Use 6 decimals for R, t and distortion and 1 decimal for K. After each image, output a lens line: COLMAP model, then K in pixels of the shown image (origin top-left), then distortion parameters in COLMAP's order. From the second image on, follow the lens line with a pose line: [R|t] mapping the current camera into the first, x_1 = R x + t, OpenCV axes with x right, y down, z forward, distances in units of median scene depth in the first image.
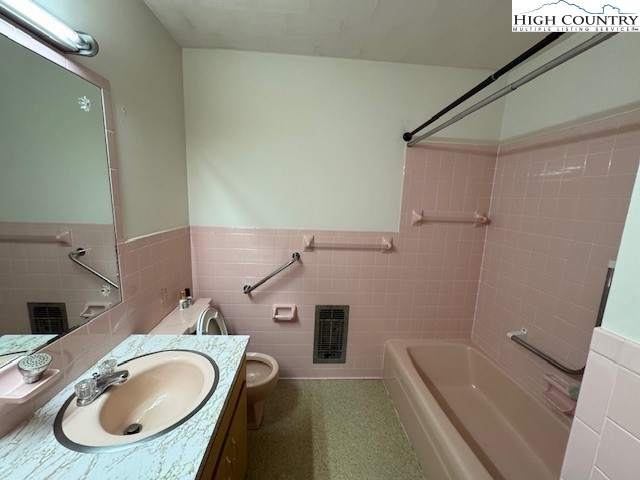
lens RADIAL K [[255.1, 0, 318.1], [0, 255.1, 241.2], [0, 0, 1]] dist [-0.000556, -0.000051]
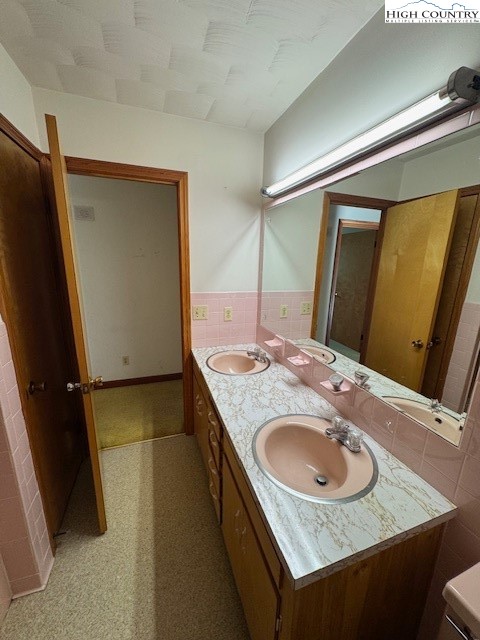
lens RADIAL K [[255.1, 0, 240.0], [0, 255.1, 320.0], [0, 0, 1]] dist [-0.000556, -0.000051]
pose [[-0.960297, 0.005736, -0.278920, -0.065405], [-0.103383, 0.921289, 0.374884, -0.357863], [0.259117, 0.388836, -0.884118, 1.841367]]
